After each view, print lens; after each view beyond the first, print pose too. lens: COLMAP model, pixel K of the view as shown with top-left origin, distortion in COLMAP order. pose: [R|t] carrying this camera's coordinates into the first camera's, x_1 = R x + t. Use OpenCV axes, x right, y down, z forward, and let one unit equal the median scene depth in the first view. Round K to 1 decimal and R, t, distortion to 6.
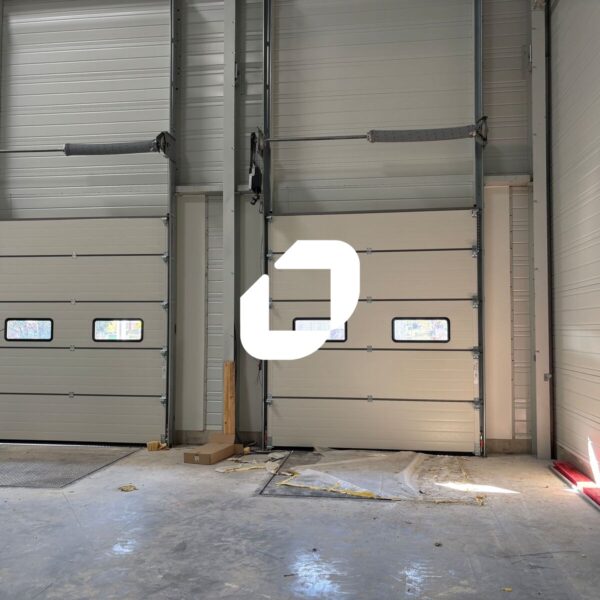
lens RADIAL K [[611.9, 0, 302.3], [0, 611.9, 304.5], [0, 0, 1]] dist [0.031844, 0.000000]
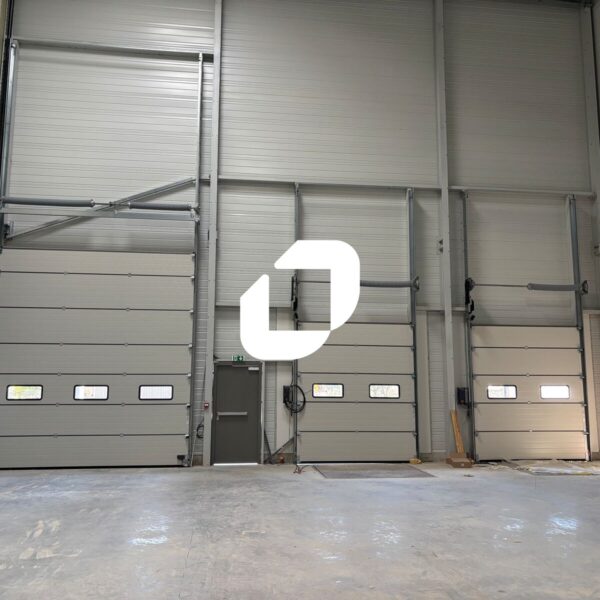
lens RADIAL K [[611.9, 0, 296.3], [0, 611.9, 297.5], [0, 0, 1]] dist [0.031844, 0.000000]
pose [[0.962720, 0.041750, 0.267259, -0.992349], [-0.012556, 0.993850, -0.110024, -0.025716], [-0.270209, 0.102567, 0.957323, -0.548602]]
